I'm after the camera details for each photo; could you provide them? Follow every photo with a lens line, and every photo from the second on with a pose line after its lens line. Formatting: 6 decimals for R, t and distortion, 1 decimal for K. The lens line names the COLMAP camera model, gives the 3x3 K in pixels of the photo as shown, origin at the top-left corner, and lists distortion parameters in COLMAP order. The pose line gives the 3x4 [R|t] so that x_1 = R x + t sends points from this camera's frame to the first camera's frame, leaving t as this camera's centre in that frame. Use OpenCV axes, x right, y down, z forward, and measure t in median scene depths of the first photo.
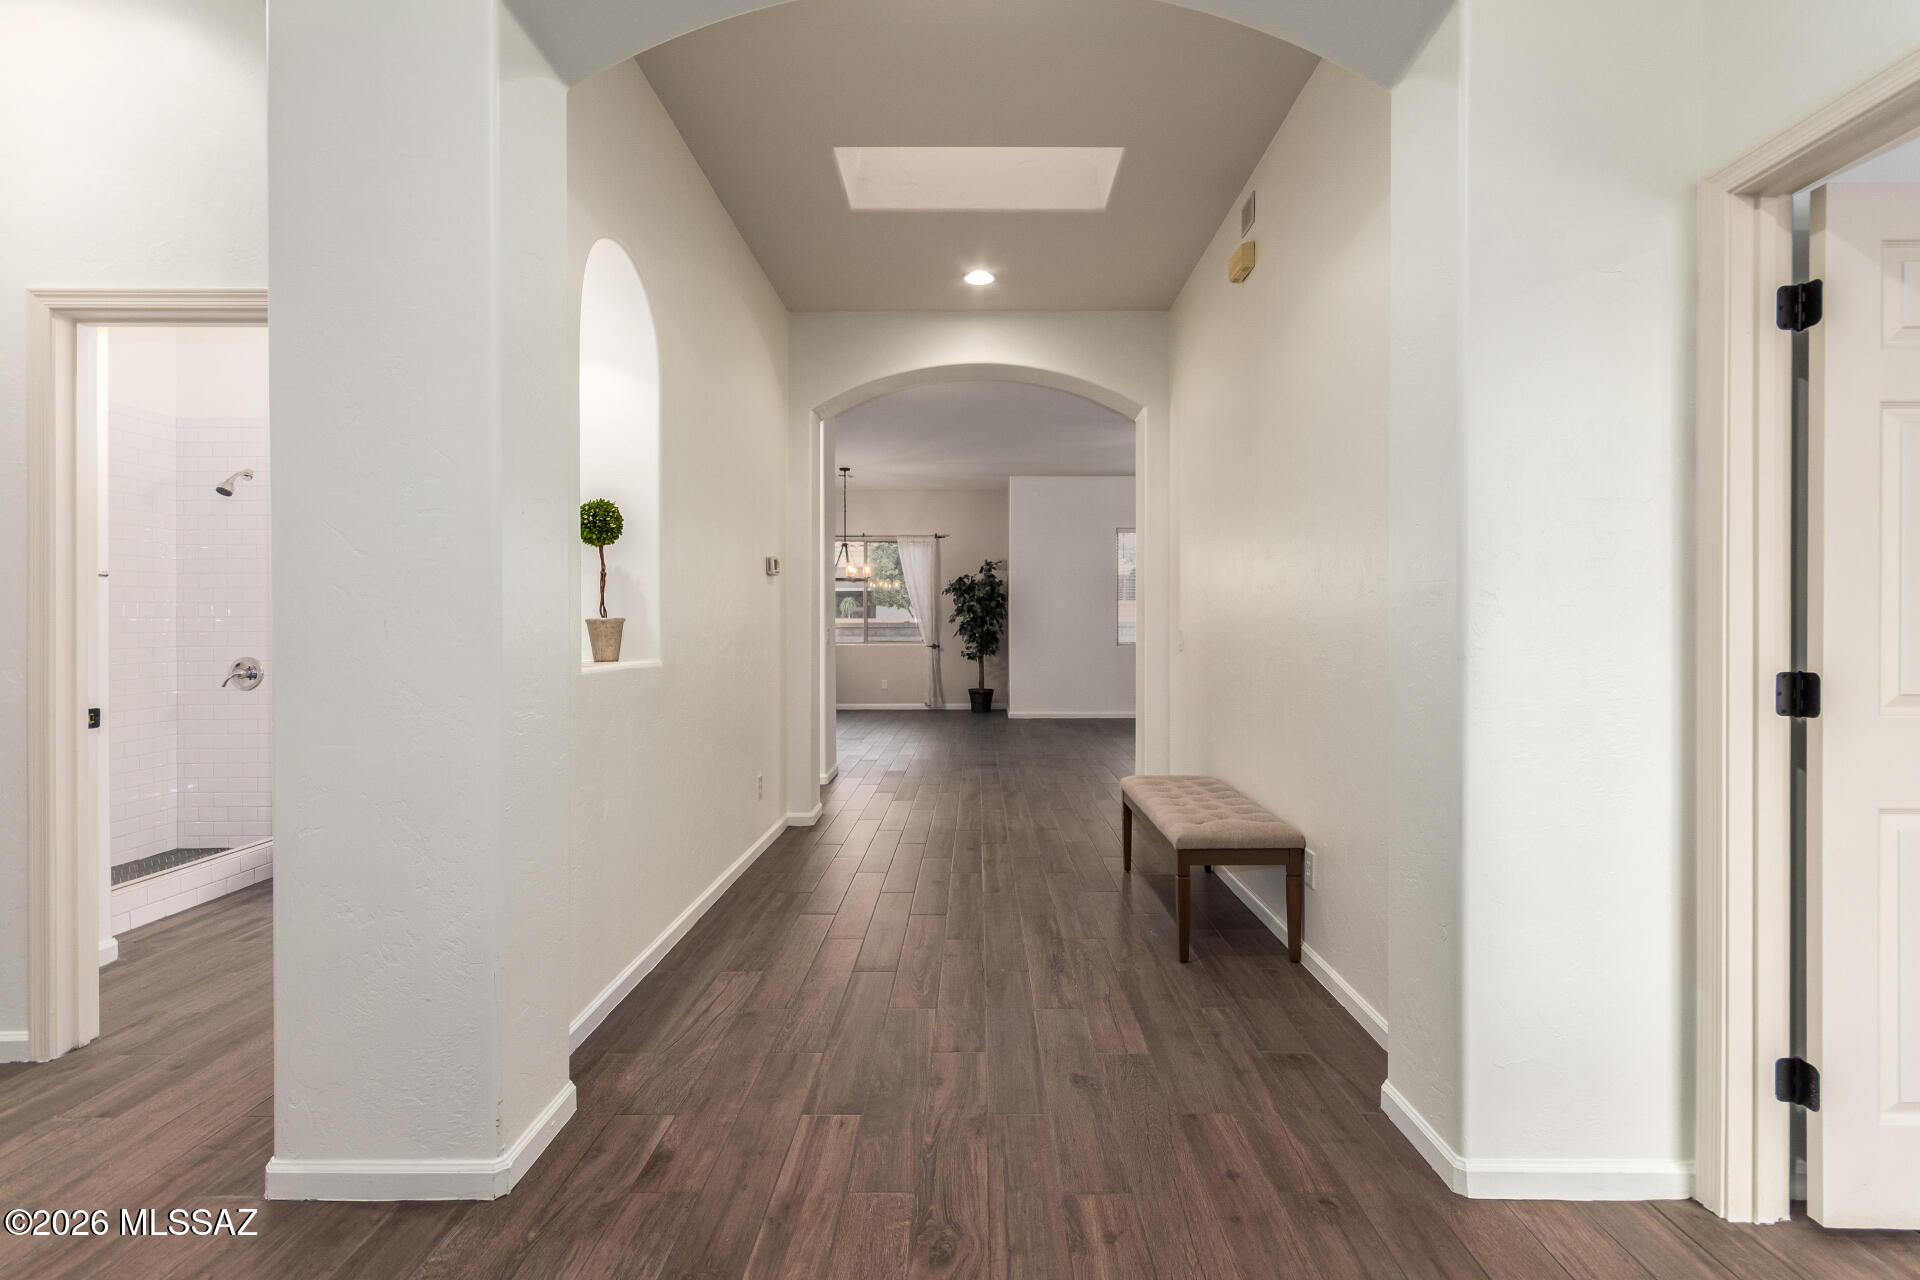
lens RADIAL K [[881.8, 0, 971.8], [0, 881.8, 632.4], [0, 0, 1]] dist [0.006585, 0.000130]
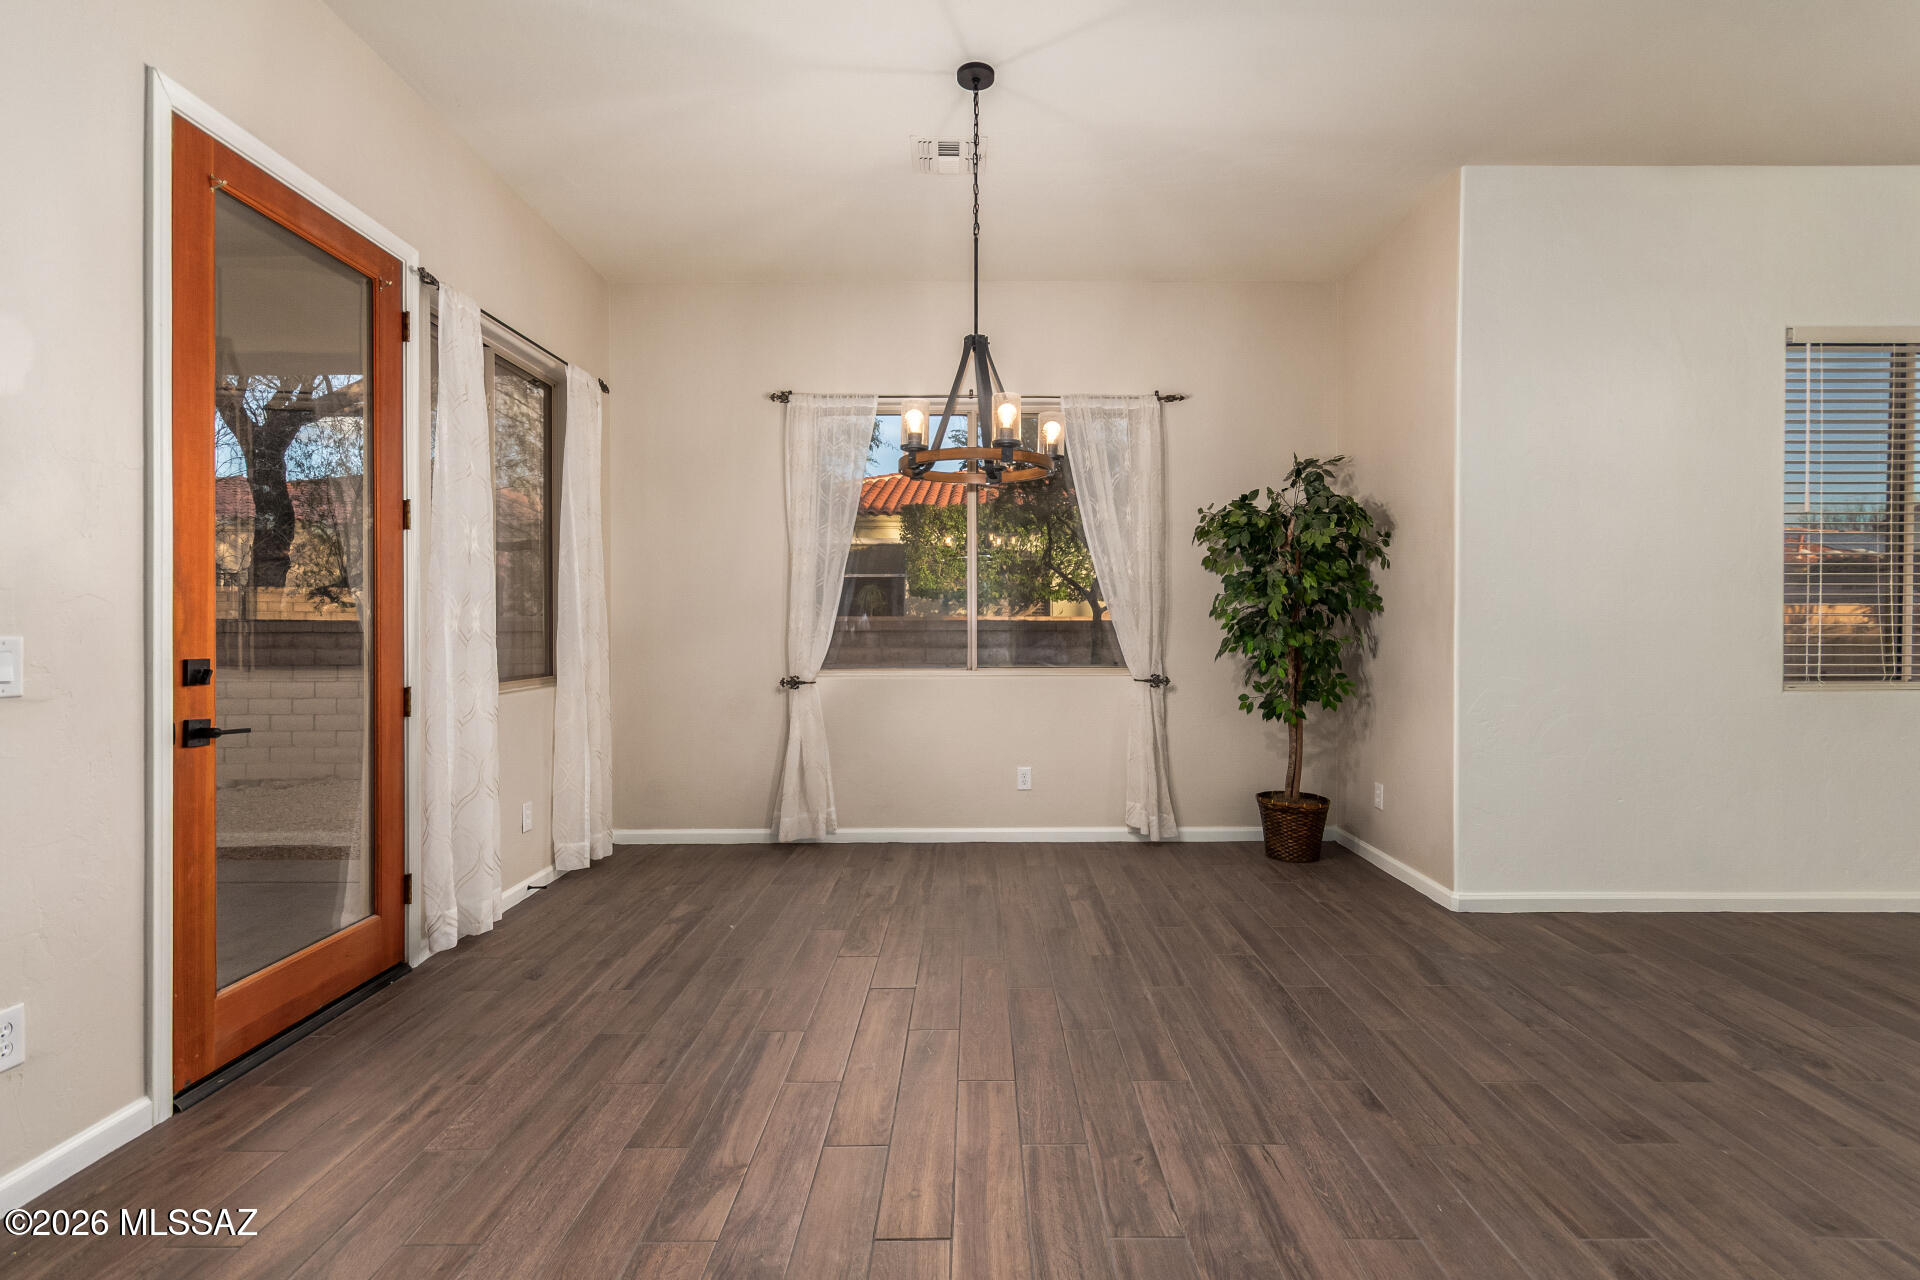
lens RADIAL K [[893.4, 0, 985.2], [0, 893.4, 637.6], [0, 0, 1]] dist [0.002348, 0.000609]
pose [[0.999877, -0.000471, 0.015704, -0.126381], [0.000374, 0.999981, 0.006118, -0.005741], [-0.015707, -0.006111, 0.999858, 0.623230]]
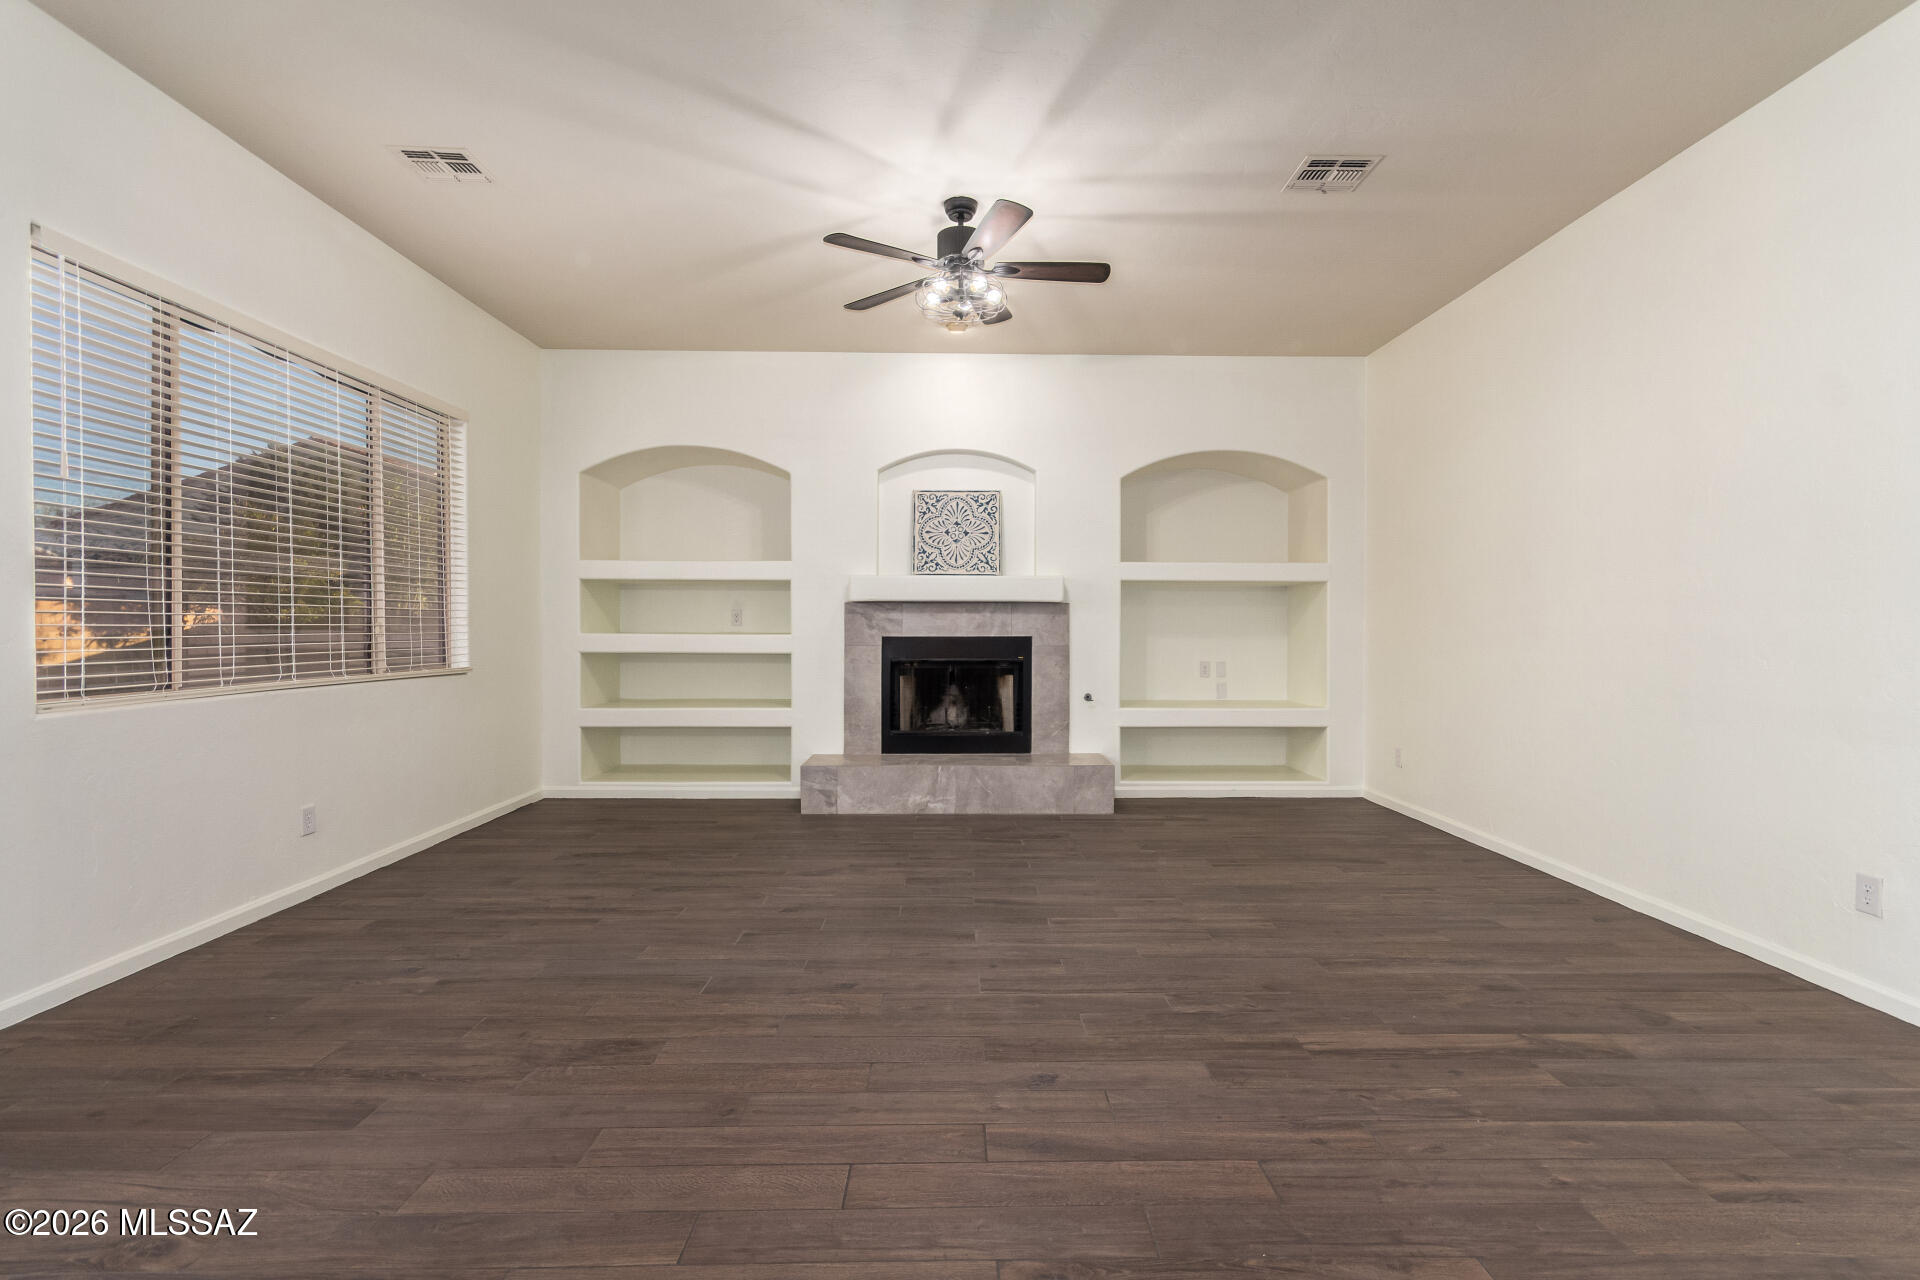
lens RADIAL K [[894.0, 0, 958.6], [0, 894.0, 635.5], [0, 0, 1]] dist [0.004579, 0.000403]
pose [[-0.017680, -0.006384, 0.999823, -0.078637], [0.006861, 0.999955, 0.006506, -0.005231], [-0.999820, 0.006975, -0.017635, 0.697699]]
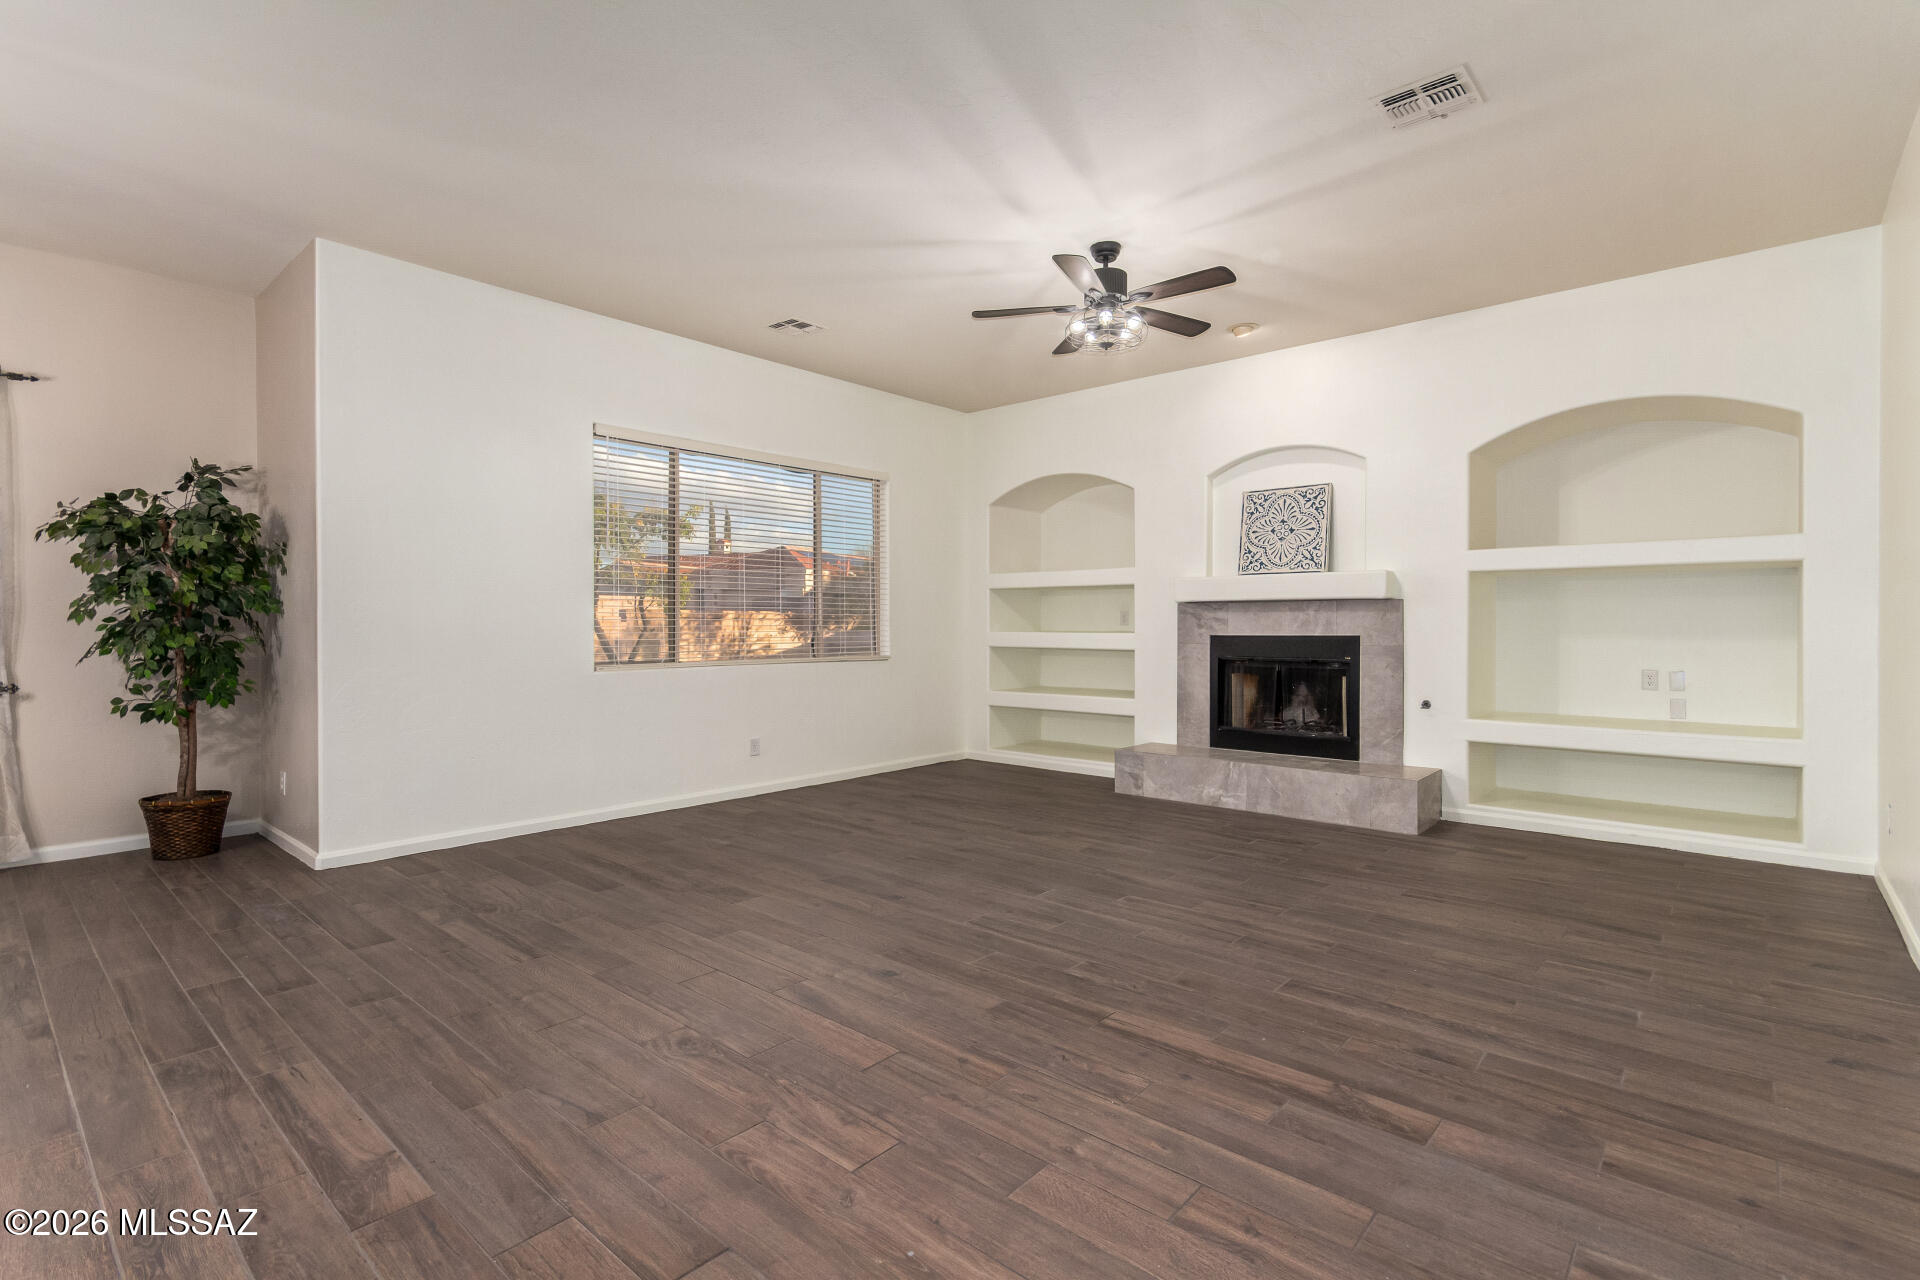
lens RADIAL K [[881.8, 0, 971.8], [0, 881.8, 632.4], [0, 0, 1]] dist [0.006585, 0.000130]
pose [[0.649166, -0.003862, 0.760637, -0.060047], [0.006062, 0.999982, -0.000096, -0.004108], [-0.760623, 0.004674, 0.649177, 0.493864]]
